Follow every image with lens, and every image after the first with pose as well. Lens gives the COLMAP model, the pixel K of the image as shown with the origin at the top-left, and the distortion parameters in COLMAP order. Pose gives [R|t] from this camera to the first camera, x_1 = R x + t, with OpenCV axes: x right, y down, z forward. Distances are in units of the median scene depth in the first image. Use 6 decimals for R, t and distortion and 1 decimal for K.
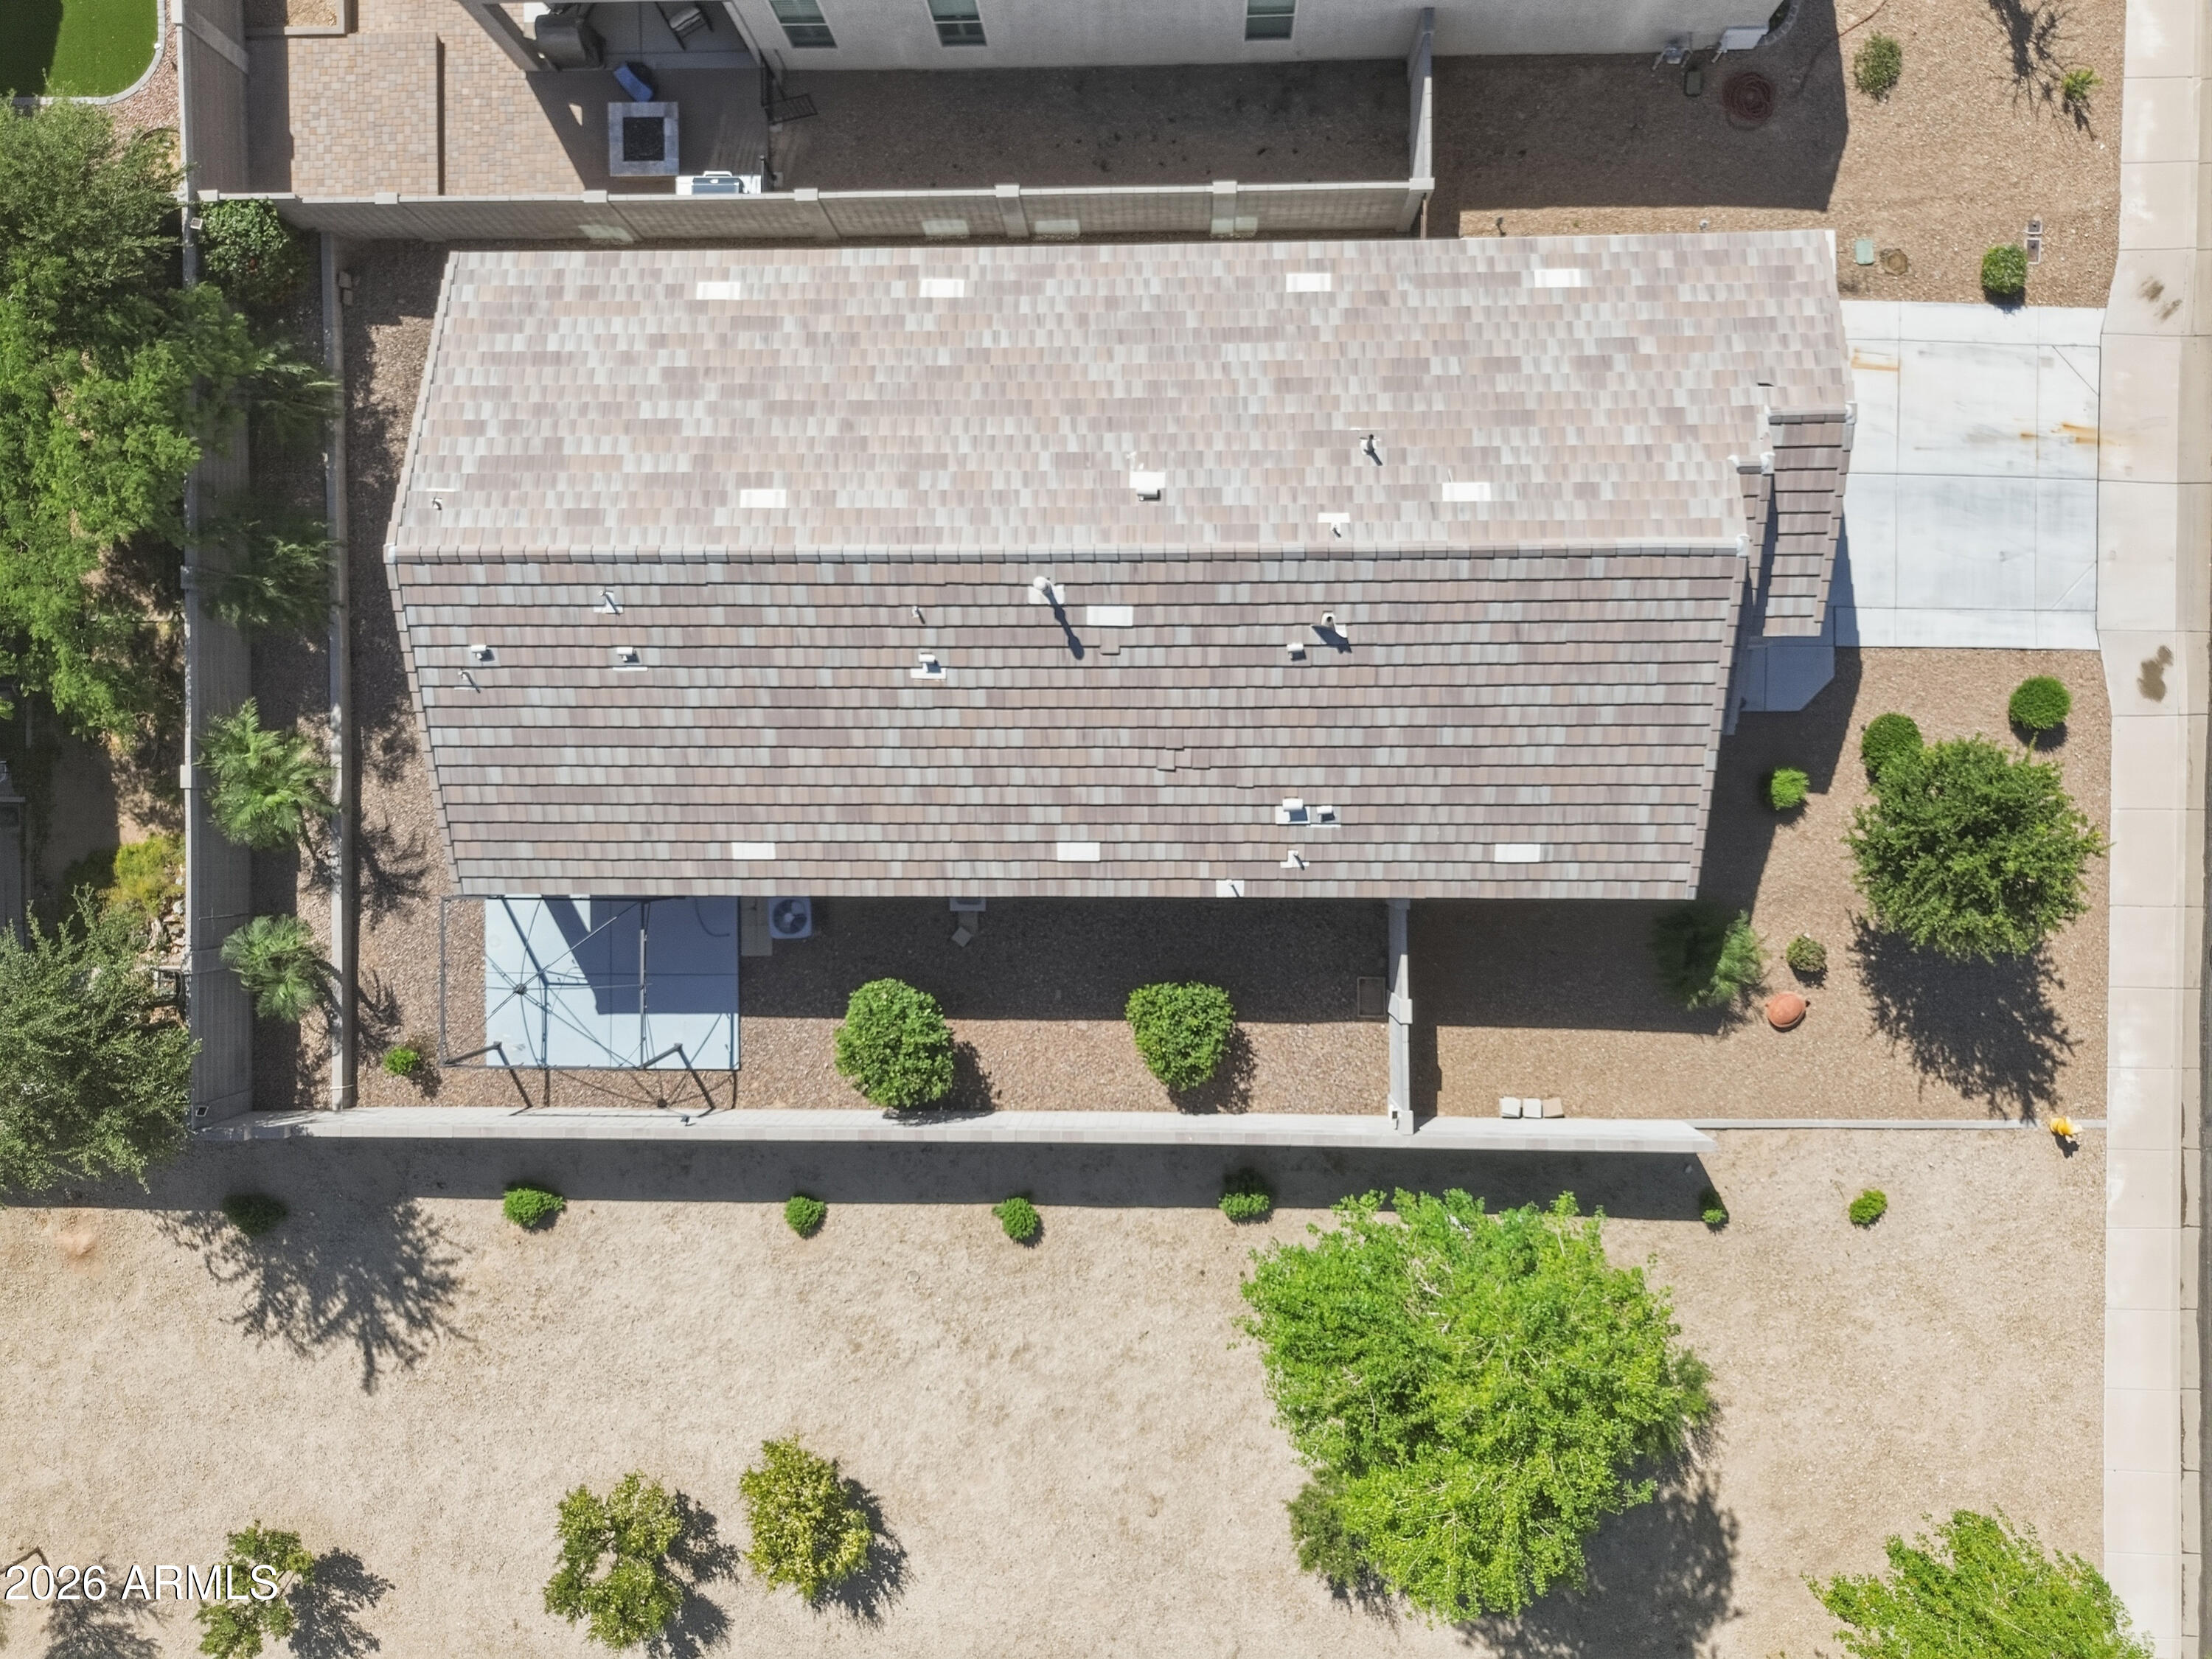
lens RADIAL K [[1537.6, 0, 1116.6], [0, 1537.6, 817.7], [0, 0, 1]] dist [0.023718, -0.005165]
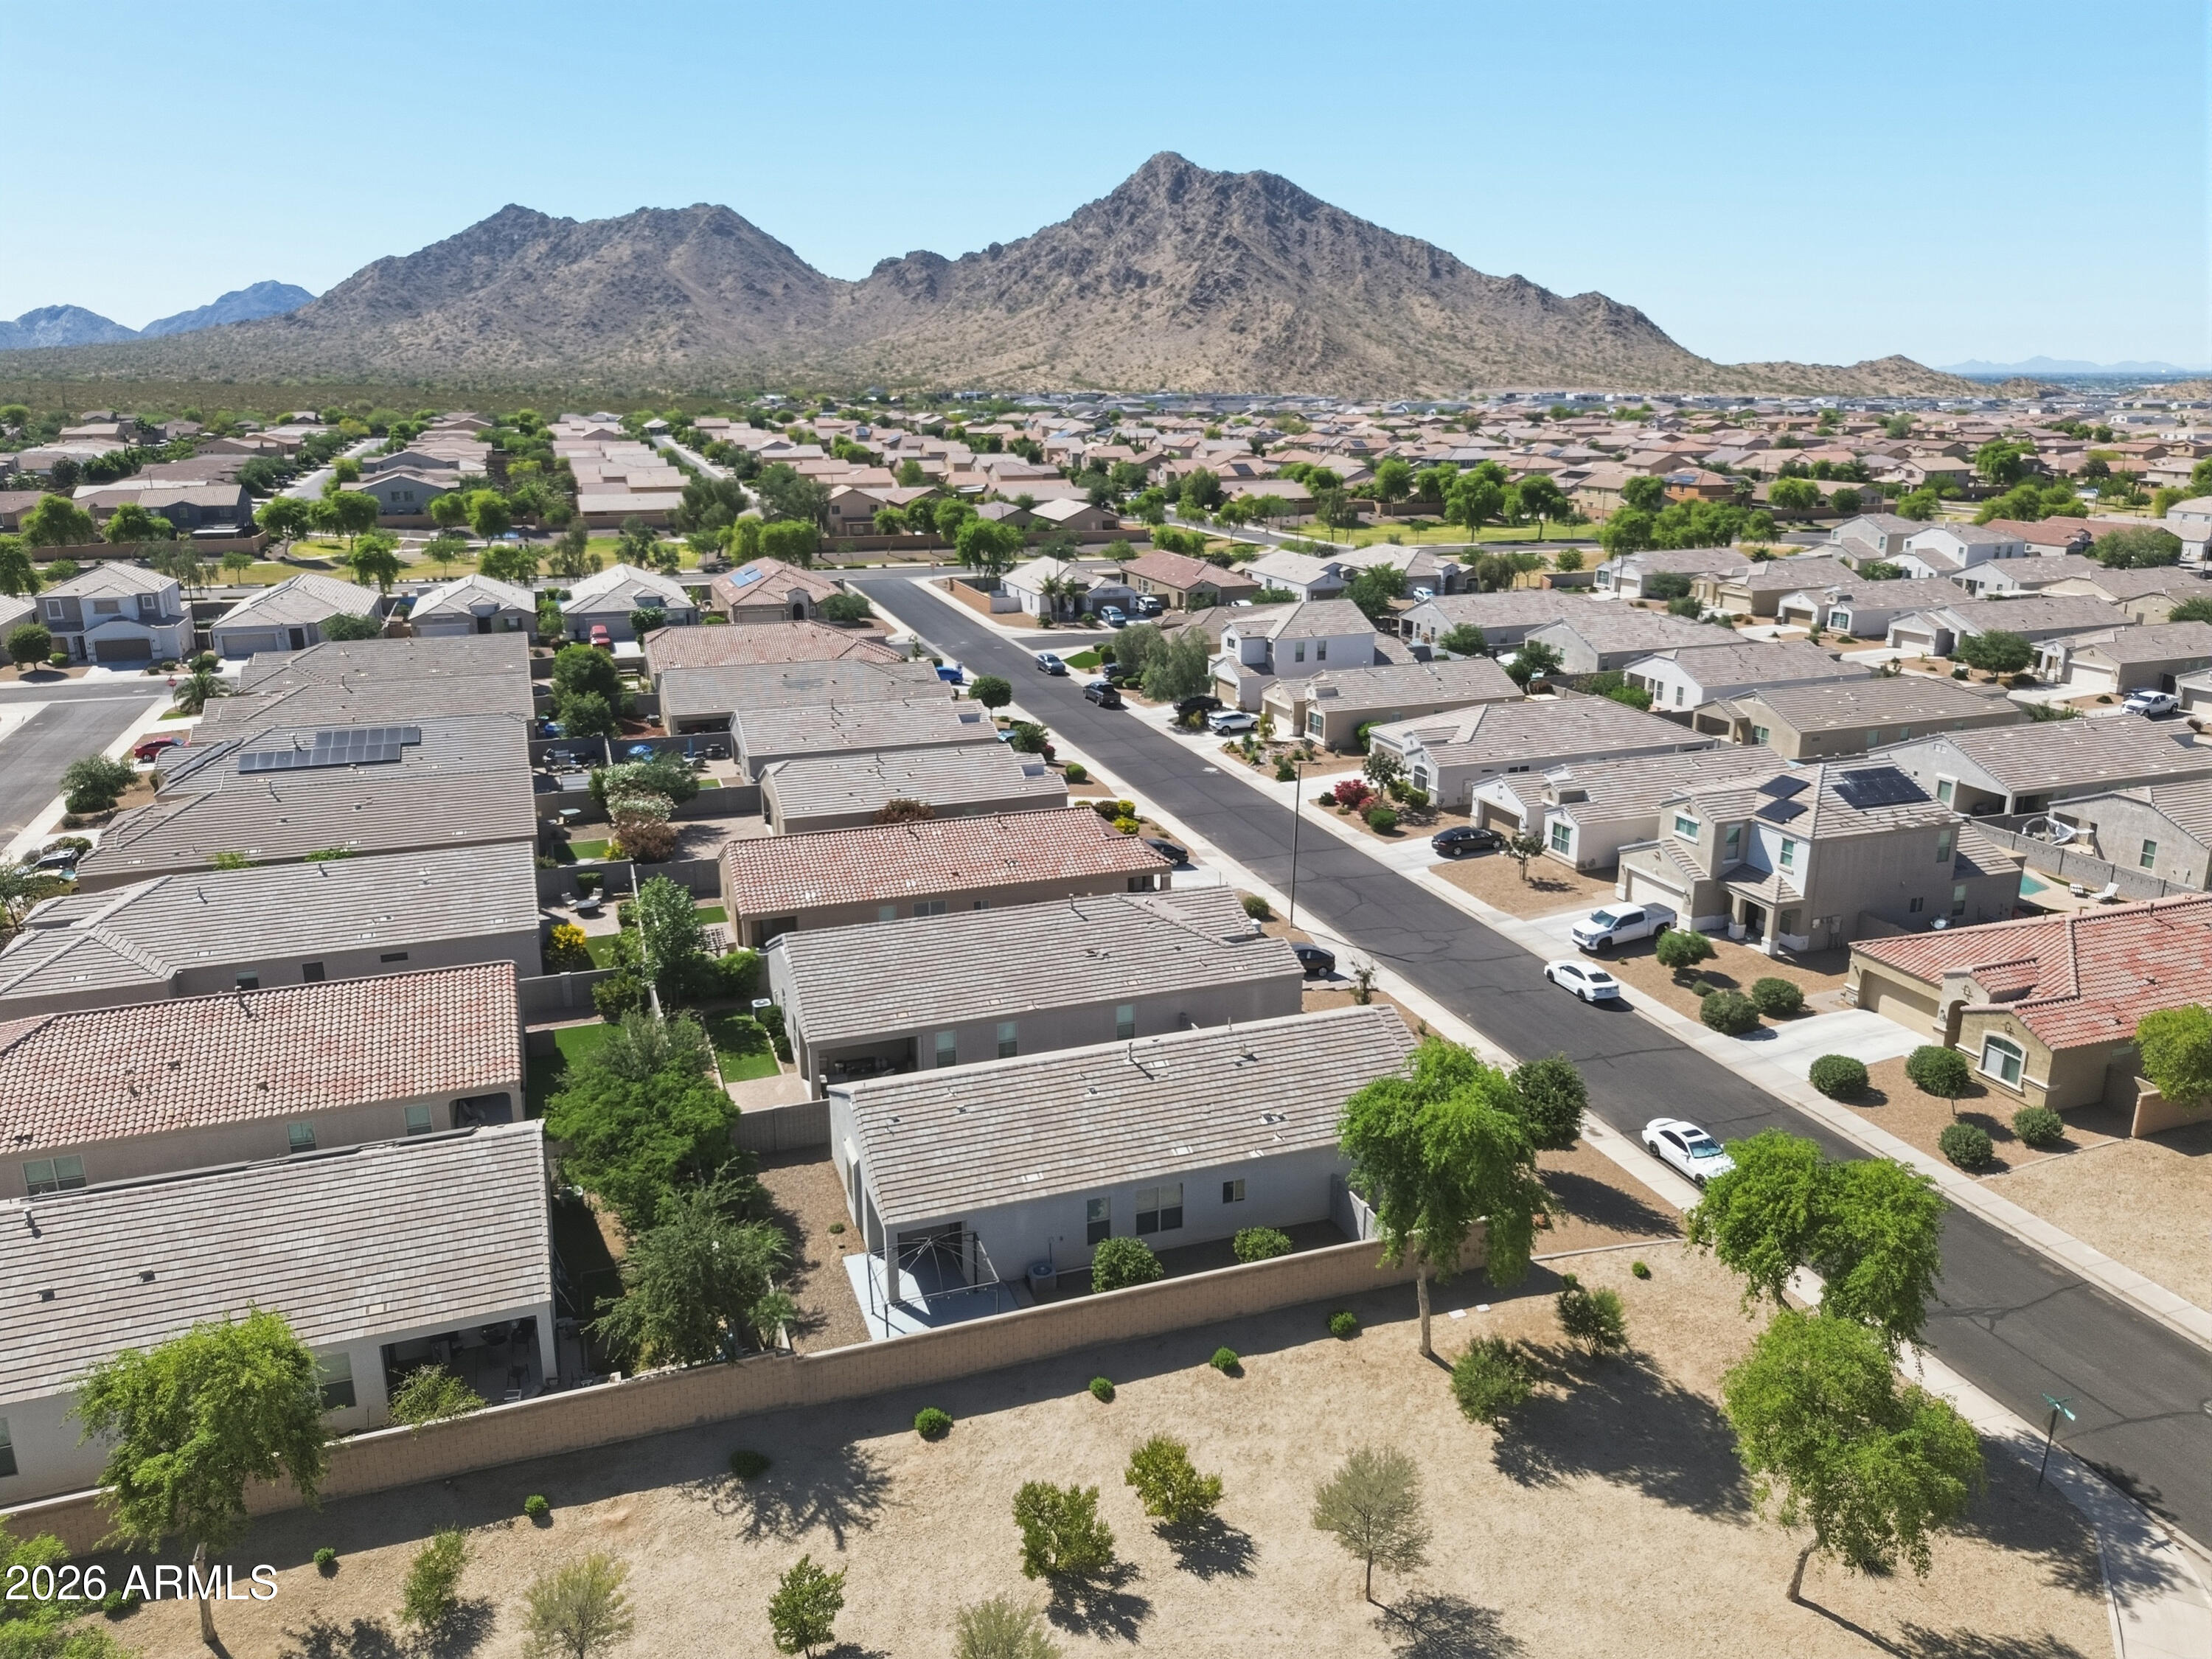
lens RADIAL K [[1580.0, 0, 1115.7], [0, 1580.0, 837.8], [0, 0, 1]] dist [0.005952, -0.004825]
pose [[0.938730, -0.059296, 0.339514, -0.721785], [0.342921, 0.259327, -0.902859, 1.615491], [-0.034509, 0.963968, 0.263772, 0.018111]]
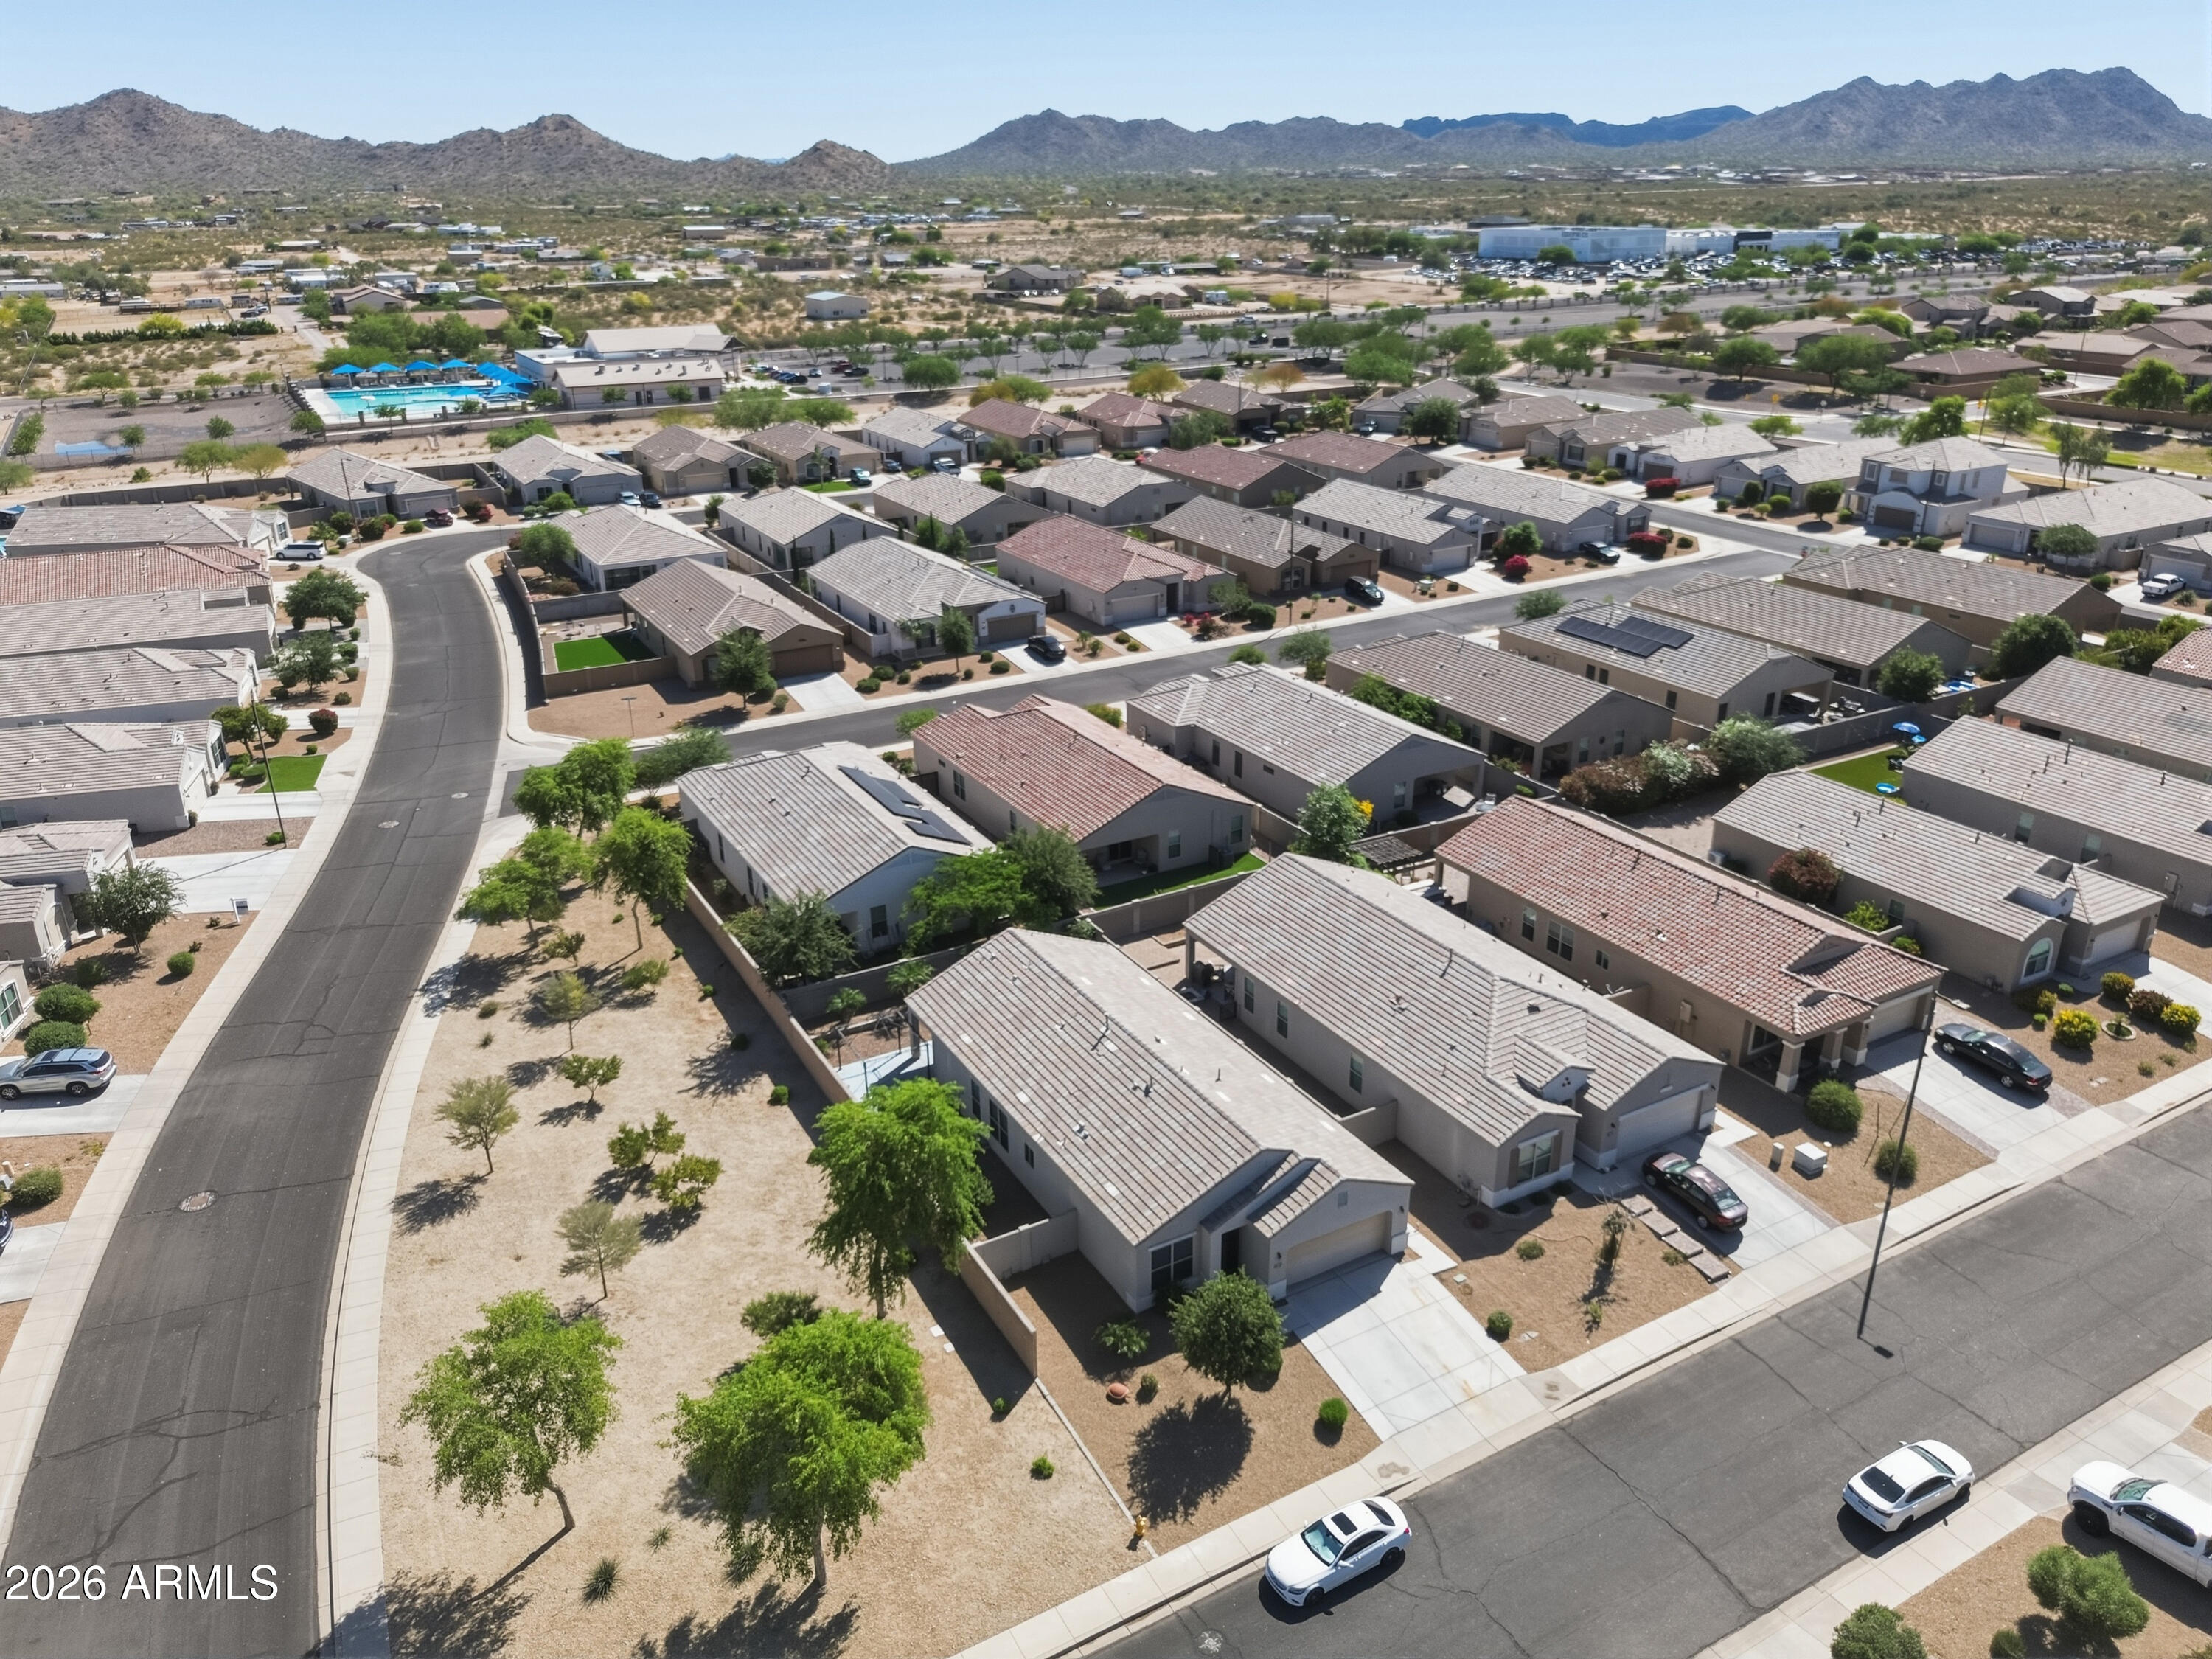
lens RADIAL K [[1622.7, 0, 1101.7], [0, 1622.7, 786.9], [0, 0, 1]] dist [0.027190, -0.004614]
pose [[0.494245, 0.344772, -0.798031, 1.703311], [-0.869238, 0.183210, -0.459194, 0.889520], [-0.012110, 0.920634, 0.390240, -0.410438]]
